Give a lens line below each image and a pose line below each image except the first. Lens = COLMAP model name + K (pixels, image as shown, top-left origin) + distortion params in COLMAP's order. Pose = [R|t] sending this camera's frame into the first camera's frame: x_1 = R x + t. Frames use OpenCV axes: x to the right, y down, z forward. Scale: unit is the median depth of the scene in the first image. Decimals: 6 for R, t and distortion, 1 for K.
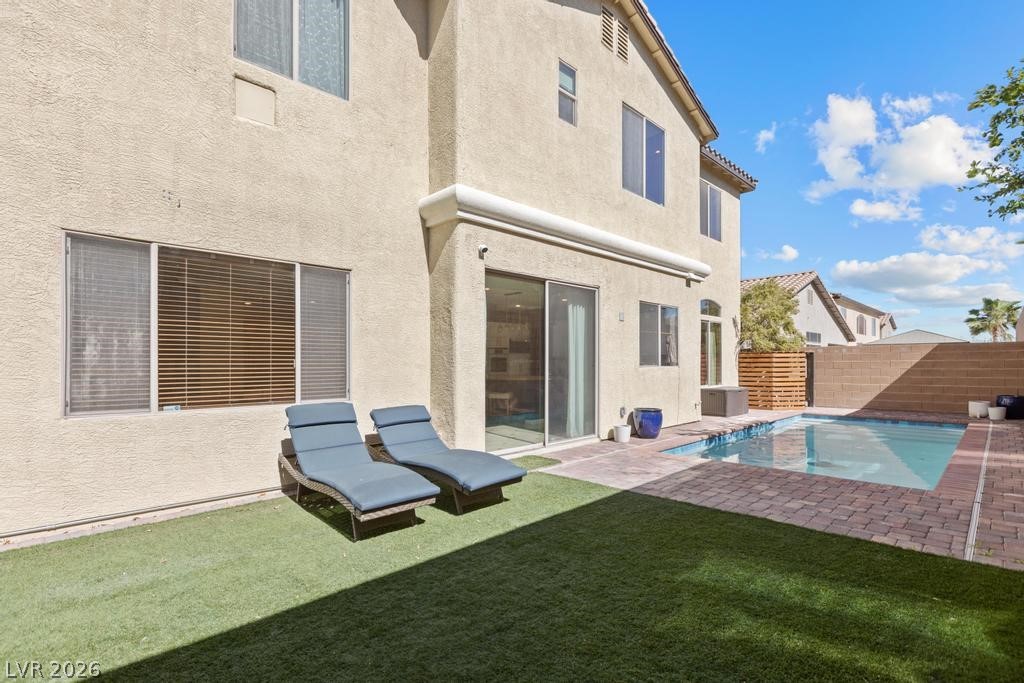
lens RADIAL K [[481.4, 0, 492.1], [0, 481.4, 363.9], [0, 0, 1]] dist [-0.007094, 0.000356]
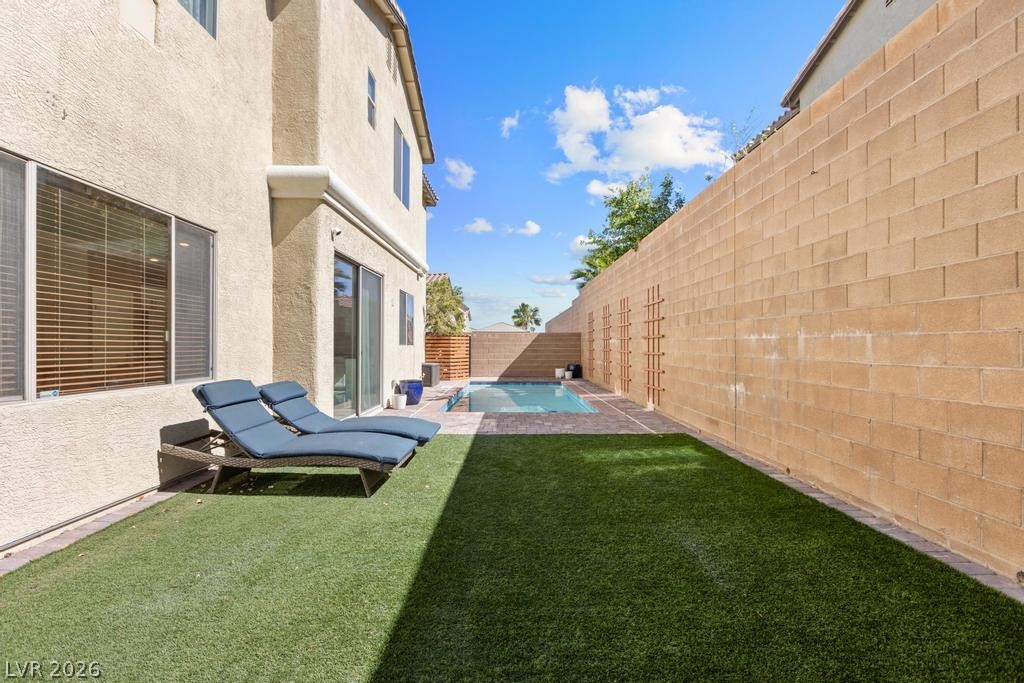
lens RADIAL K [[481.4, 0, 509.4], [0, 481.4, 344.5], [0, 0, 1]] dist [-0.007094, 0.000356]
pose [[0.681974, 0.009265, 0.731318, -0.524648], [-0.007641, 0.999955, -0.005543, 0.011921], [-0.731336, -0.001808, 0.682014, 0.001401]]
